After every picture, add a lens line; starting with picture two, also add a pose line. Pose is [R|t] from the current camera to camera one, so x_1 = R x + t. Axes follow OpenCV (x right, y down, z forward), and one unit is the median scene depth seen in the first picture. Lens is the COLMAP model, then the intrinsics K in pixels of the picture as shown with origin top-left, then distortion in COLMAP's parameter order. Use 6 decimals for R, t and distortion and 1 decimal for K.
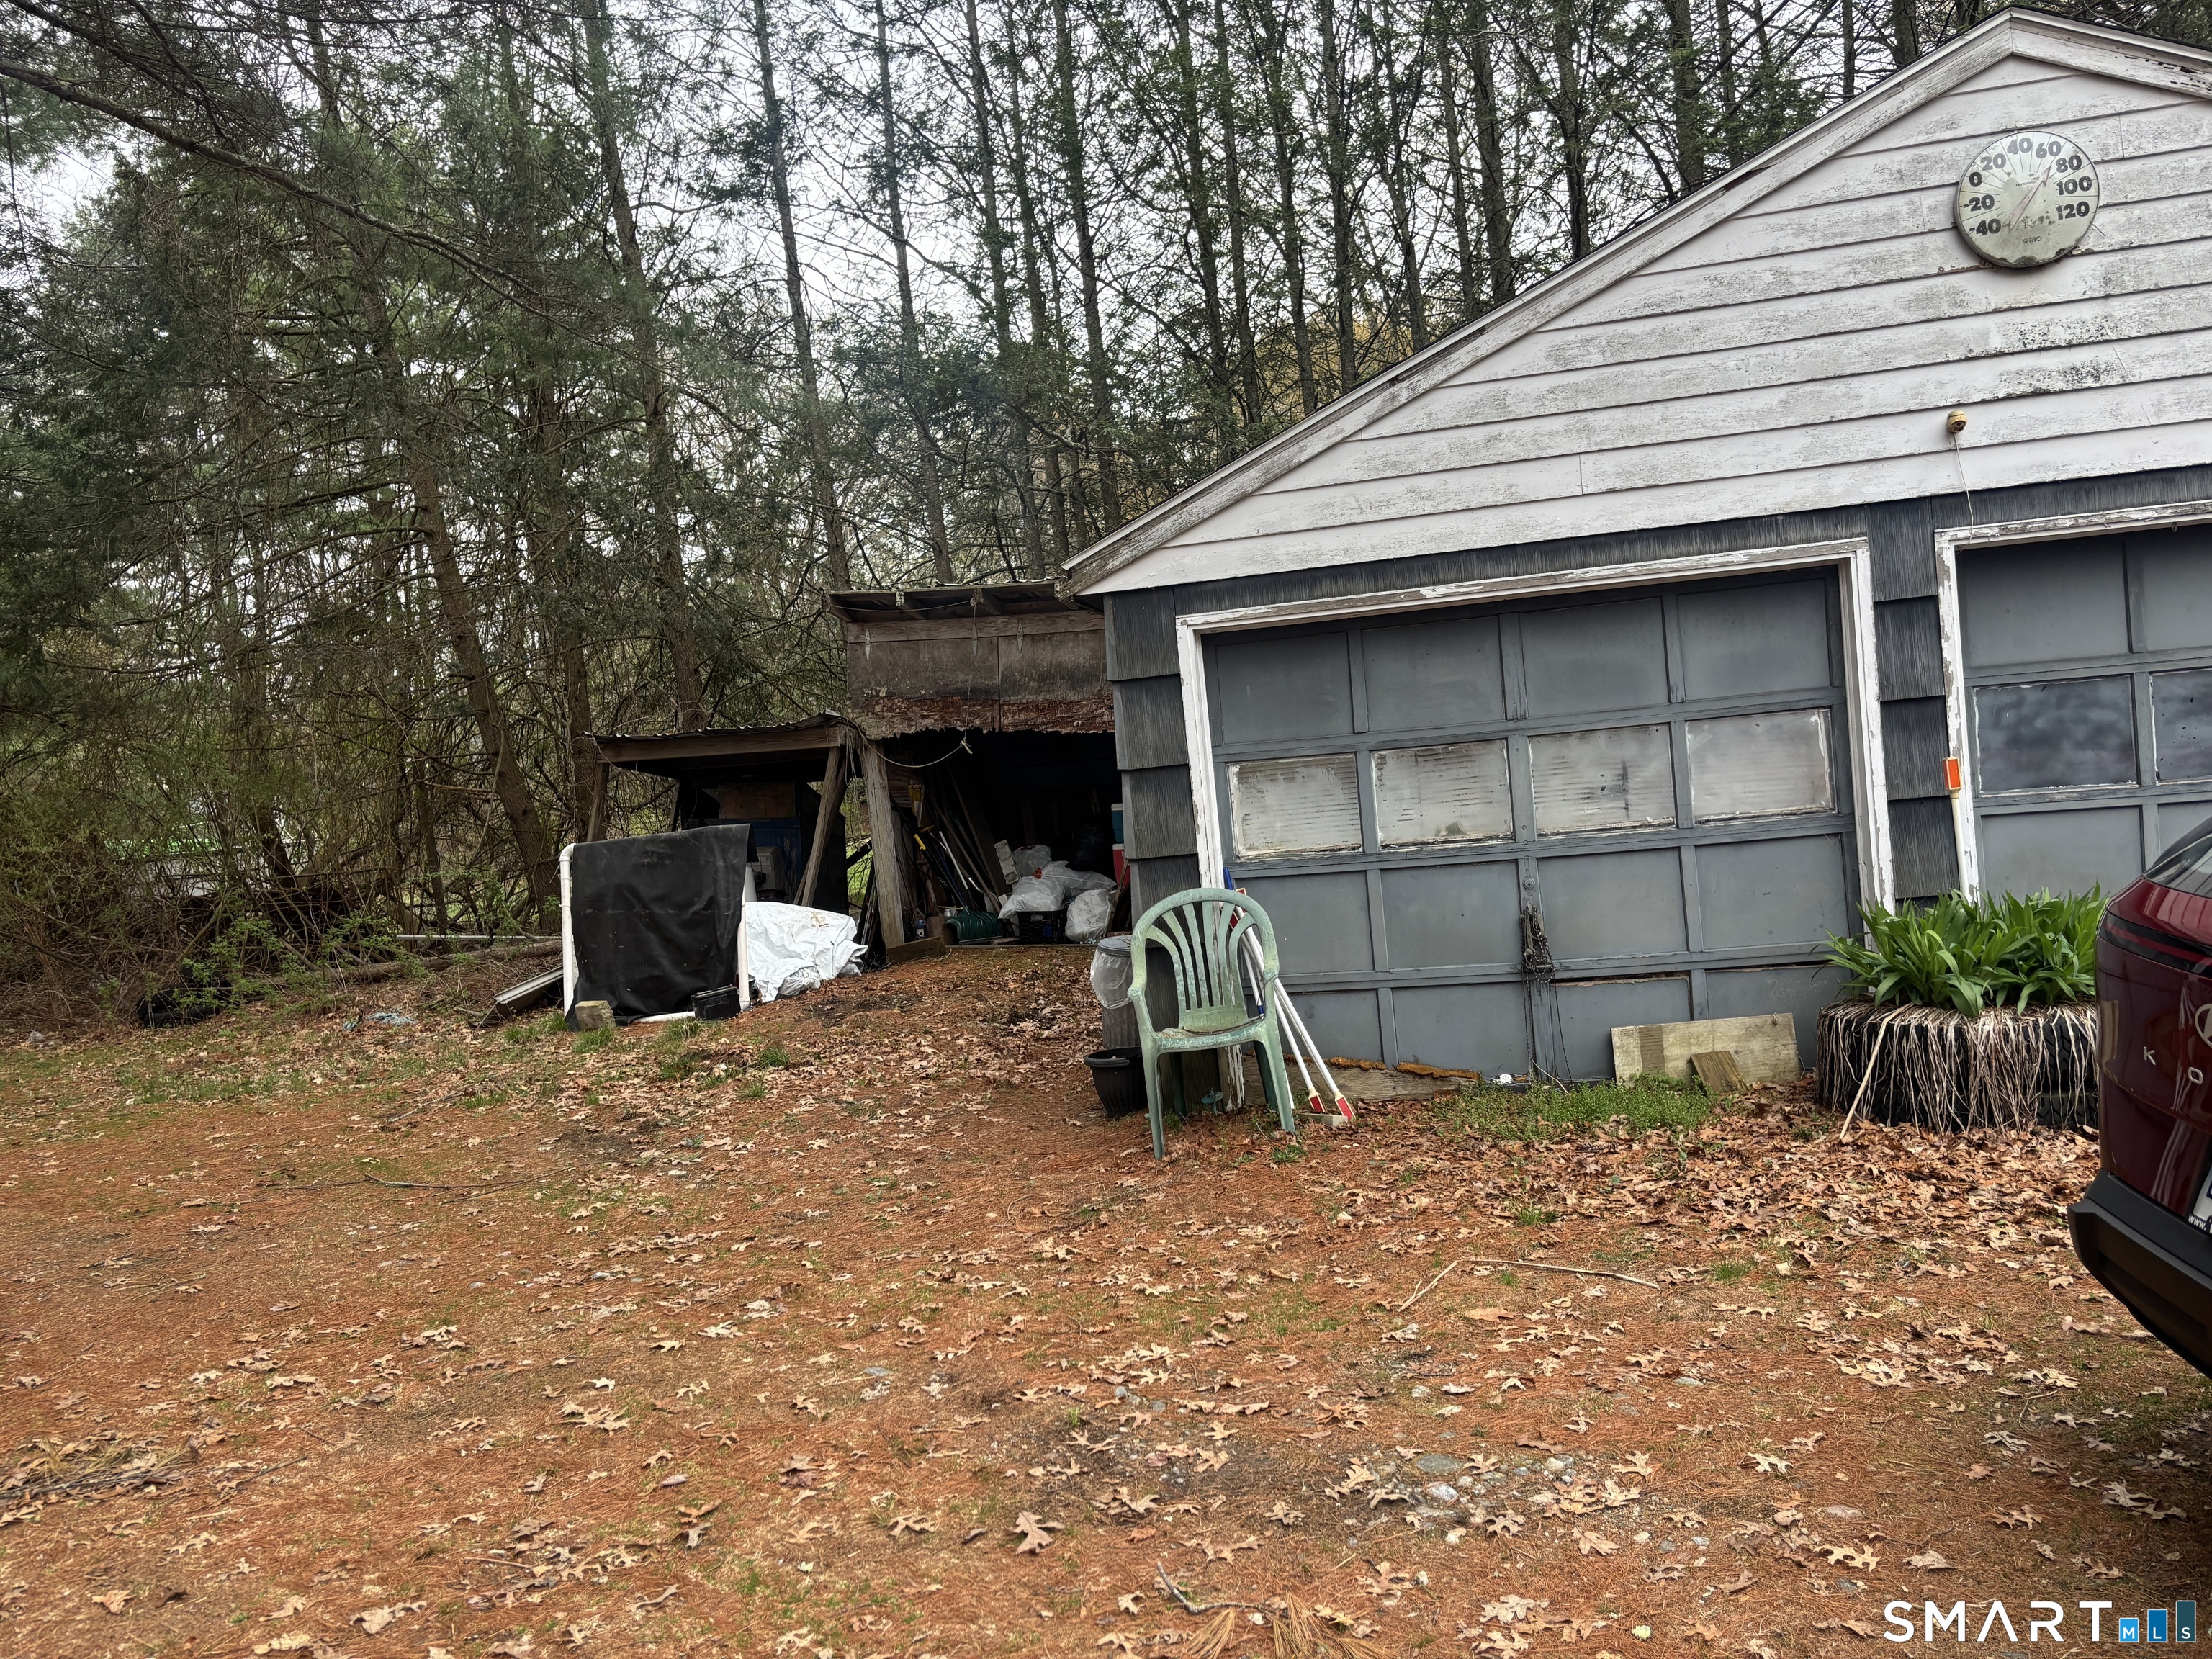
lens RADIAL K [[1684.5, 0, 1098.1], [0, 1684.5, 835.8], [0, 0, 1]] dist [0.136512, -0.181747]
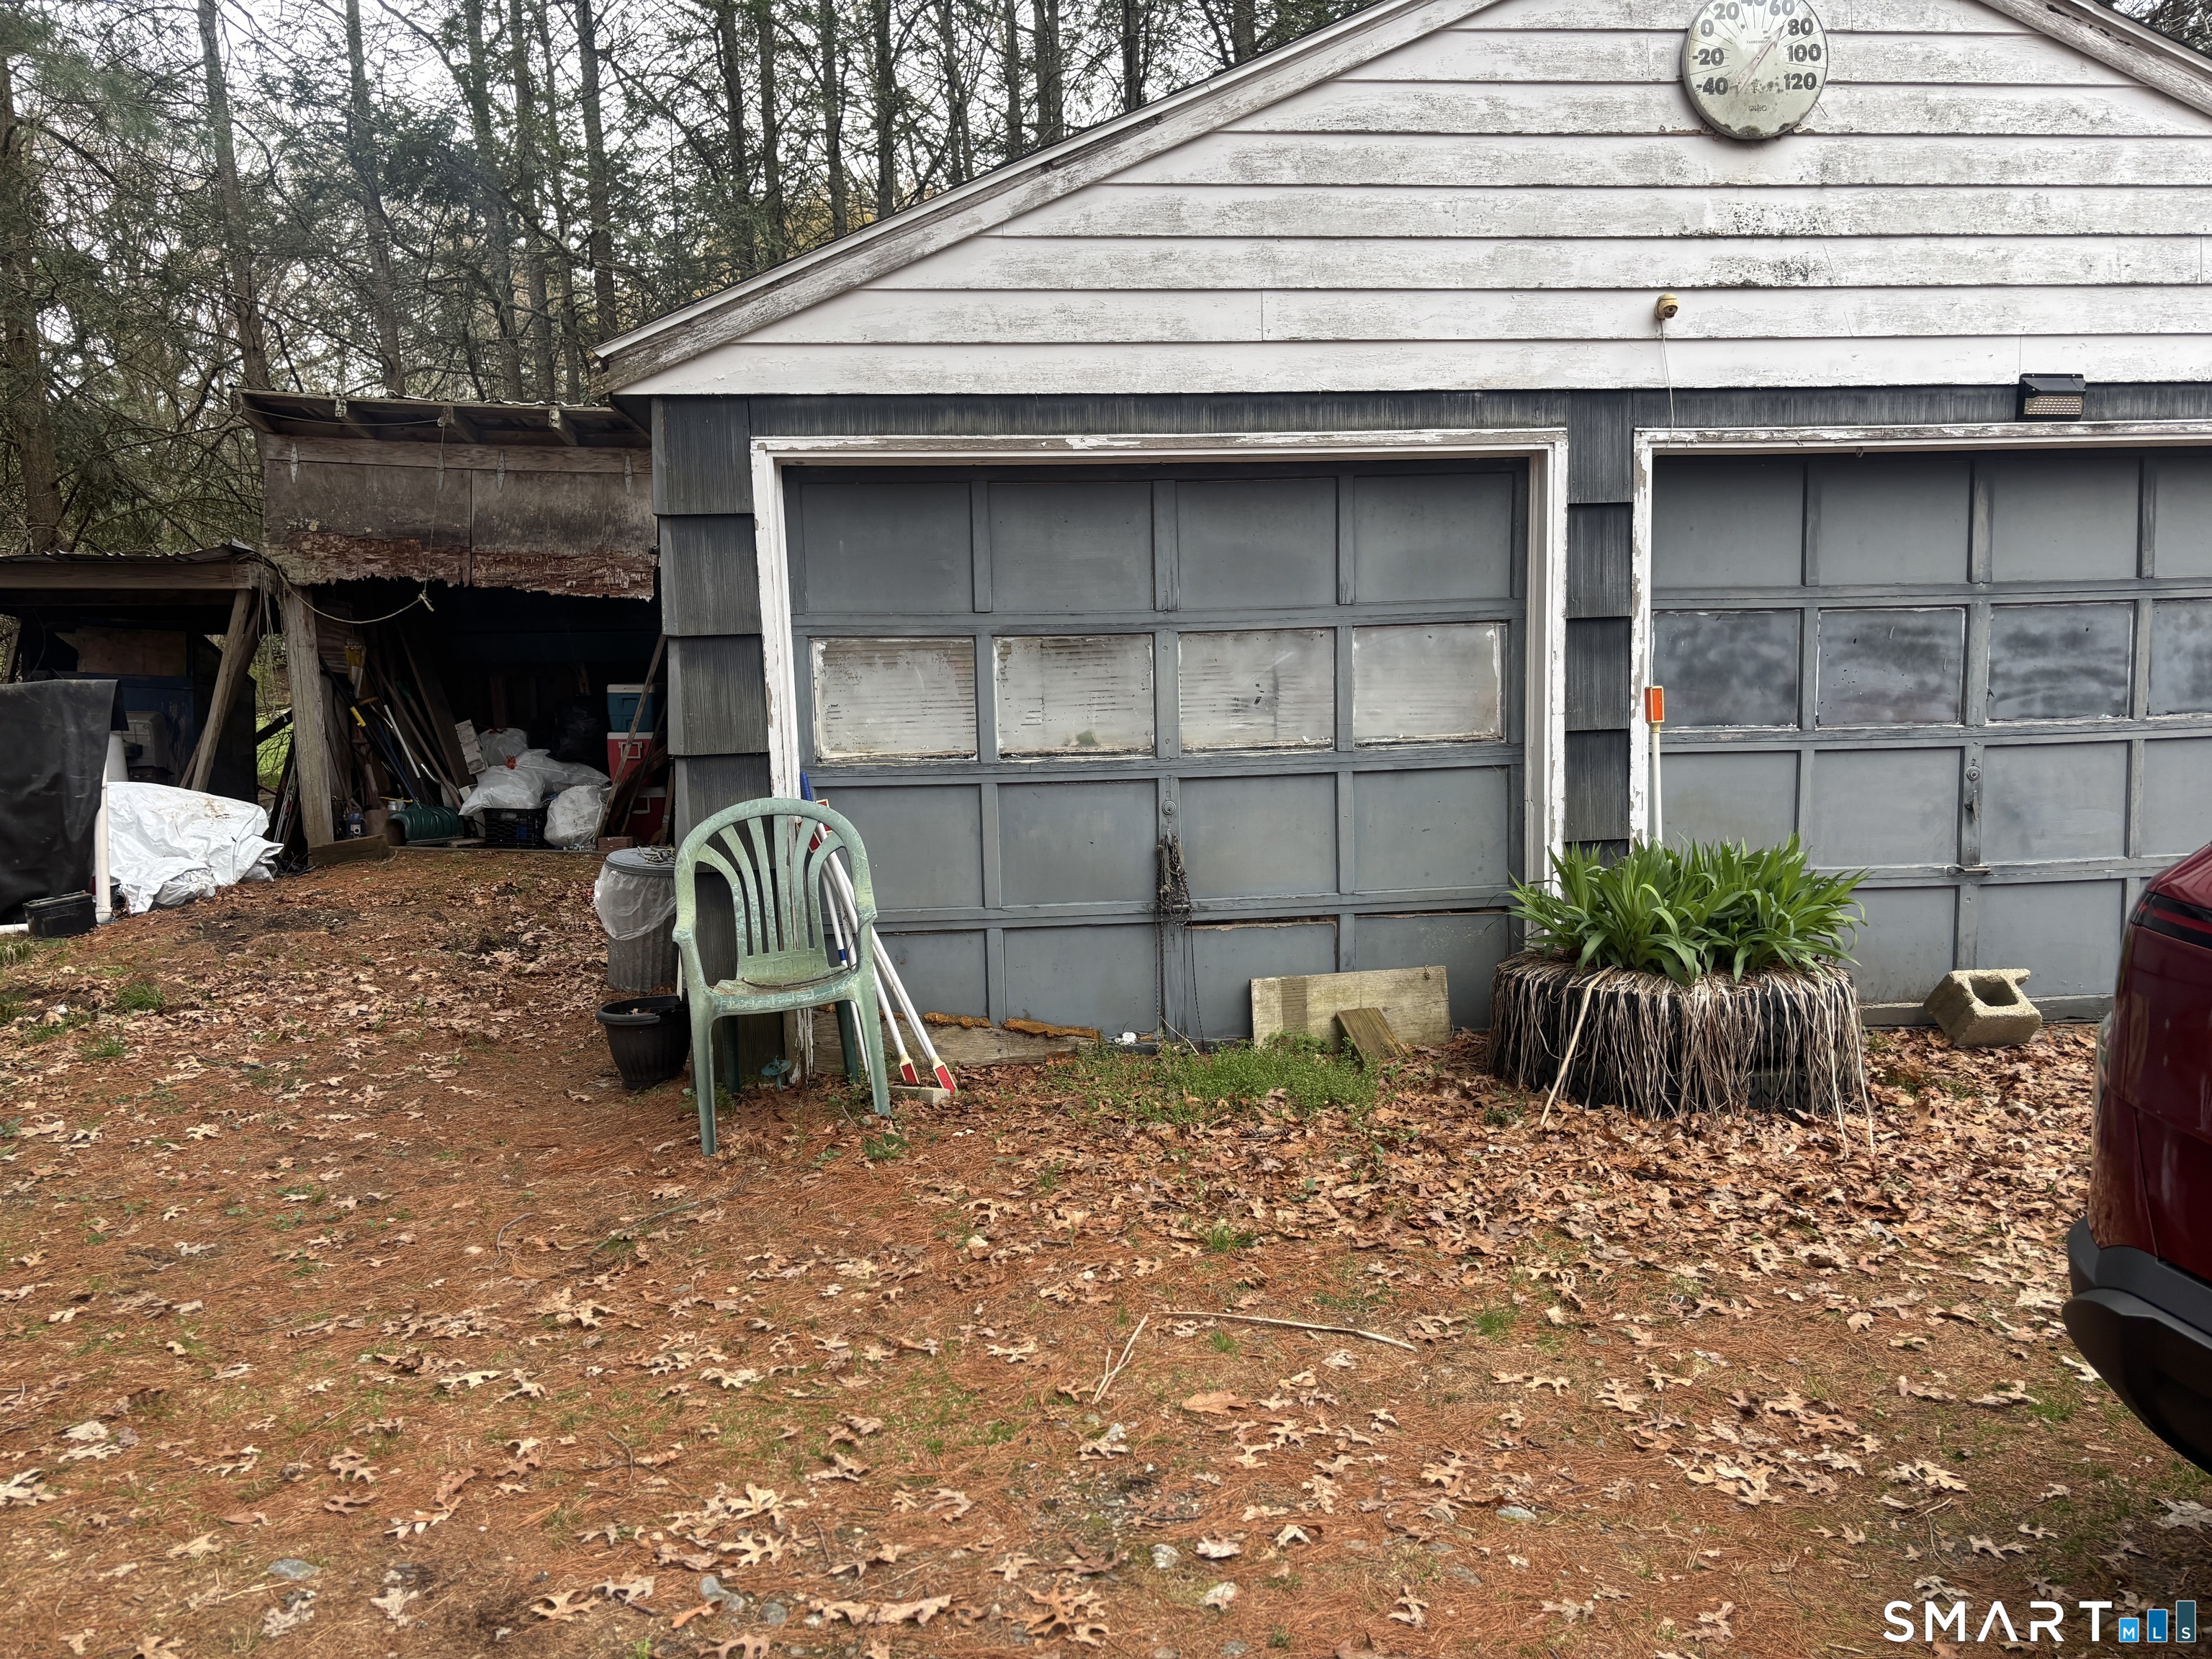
lens RADIAL K [[1618.5, 0, 1069.7], [0, 1618.5, 826.2], [0, 0, 1]] dist [0.048641, -0.046244]
pose [[0.949769, 0.035441, 0.310938, -0.041905], [-0.052668, 0.997497, 0.047181, 0.002079], [-0.308488, -0.061188, 0.949258, 0.272602]]
